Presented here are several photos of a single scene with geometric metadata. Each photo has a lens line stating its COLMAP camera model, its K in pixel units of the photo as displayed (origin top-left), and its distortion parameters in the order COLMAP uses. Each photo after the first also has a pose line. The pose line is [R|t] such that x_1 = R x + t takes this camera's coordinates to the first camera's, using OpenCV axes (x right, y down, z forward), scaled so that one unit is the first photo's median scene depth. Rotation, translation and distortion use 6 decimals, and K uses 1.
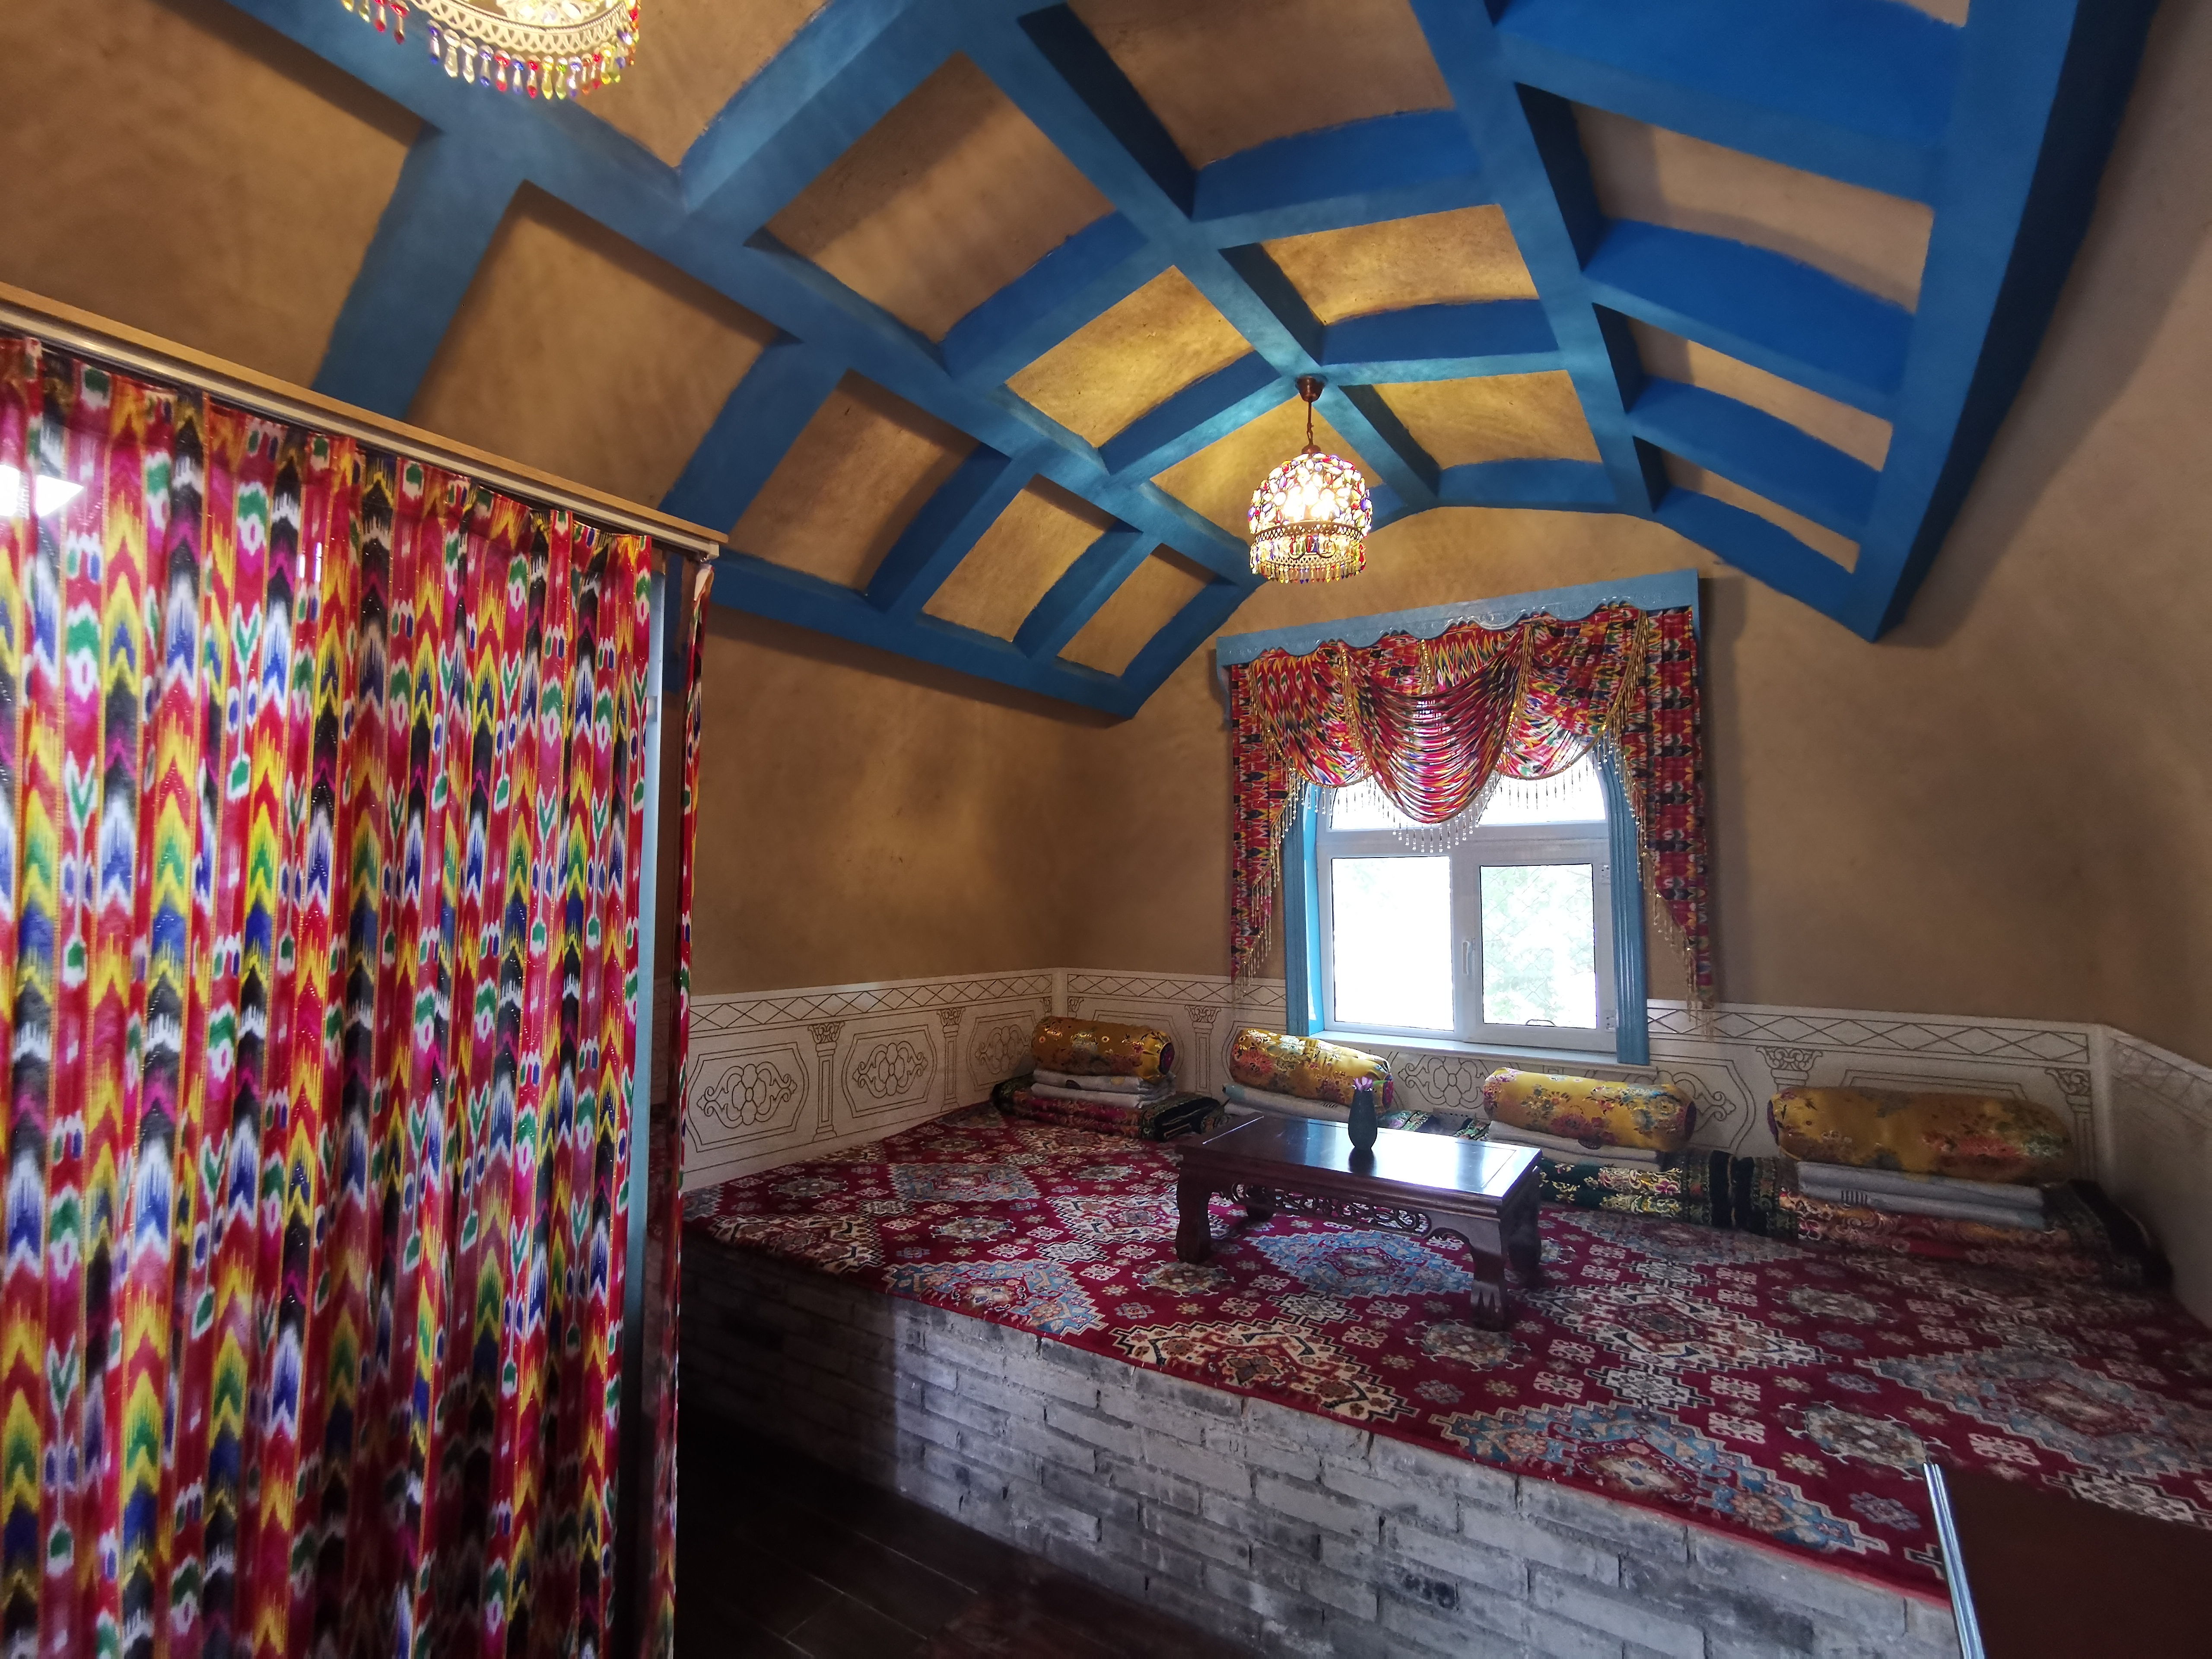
lens RADIAL K [[1019.1, 0, 1108.7], [0, 1019.1, 837.5], [0, 0, 1]] dist [-0.002965, 0.009823]
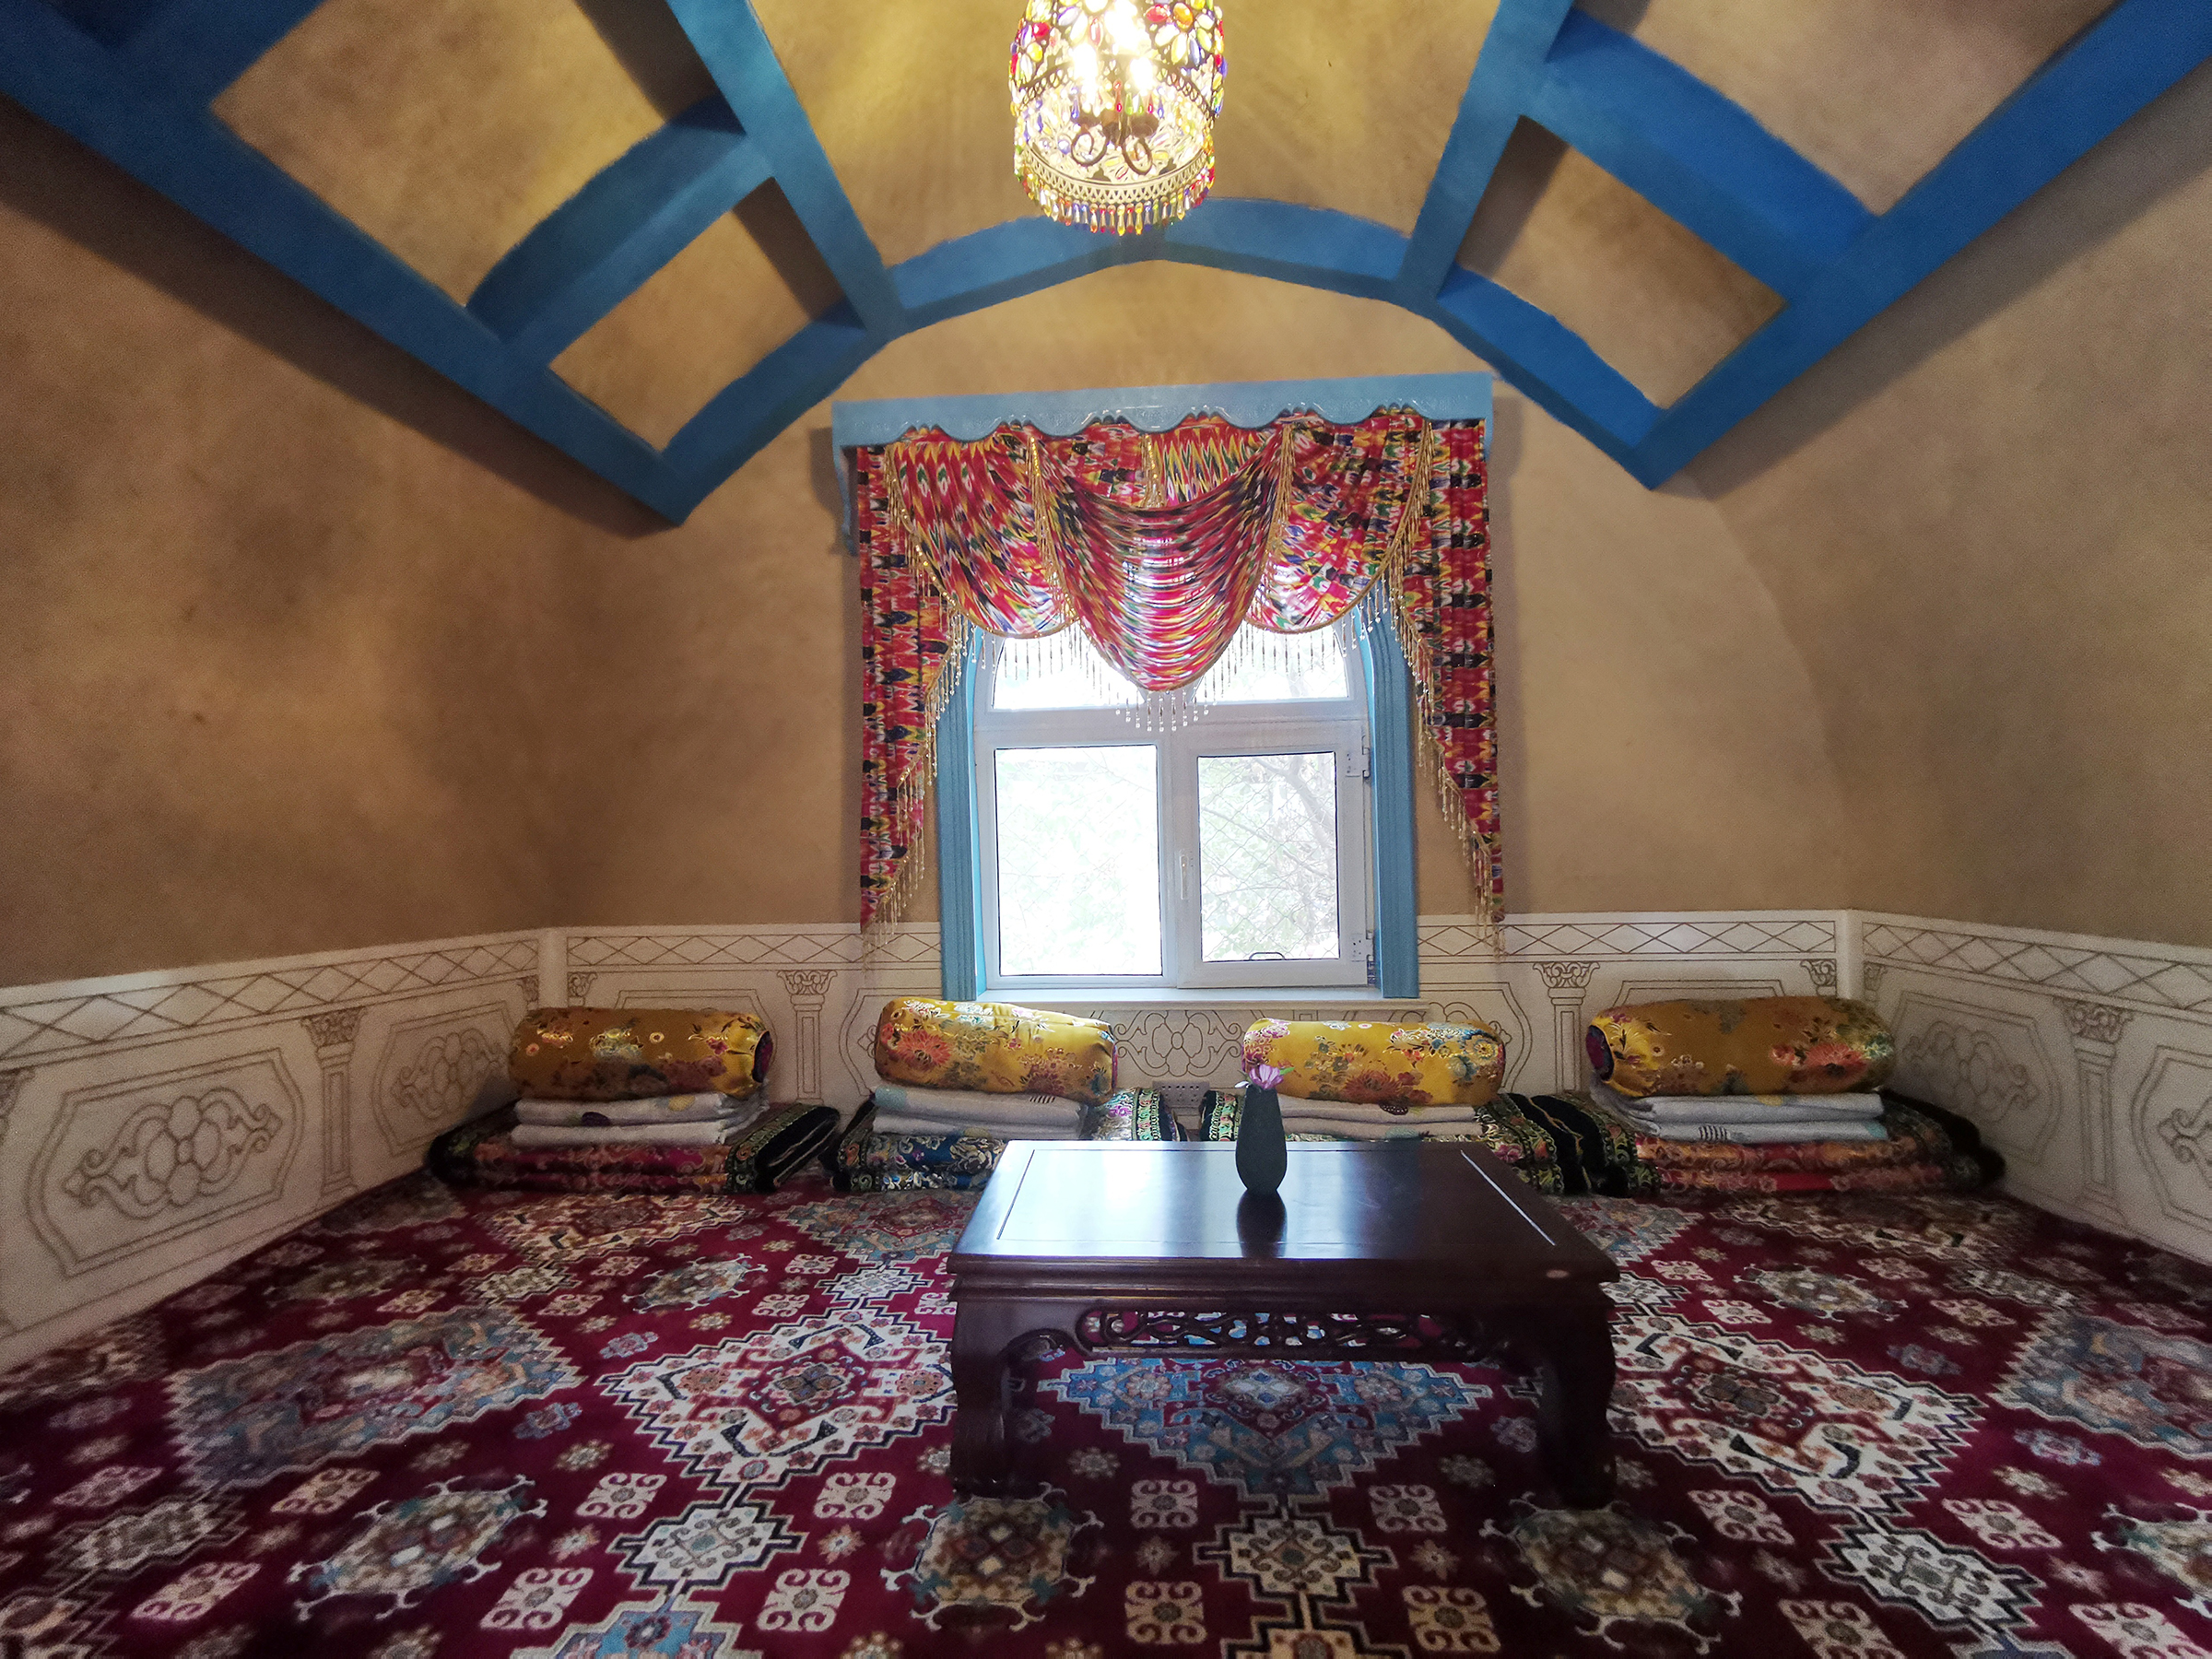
lens RADIAL K [[1019.1, 0, 1108.7], [0, 1019.1, 837.5], [0, 0, 1]] dist [-0.002965, 0.009823]
pose [[0.873883, -0.016273, 0.485865, -0.069937], [-0.004096, 0.999158, 0.040833, 0.063026], [-0.486120, -0.037673, 0.873080, 0.404356]]
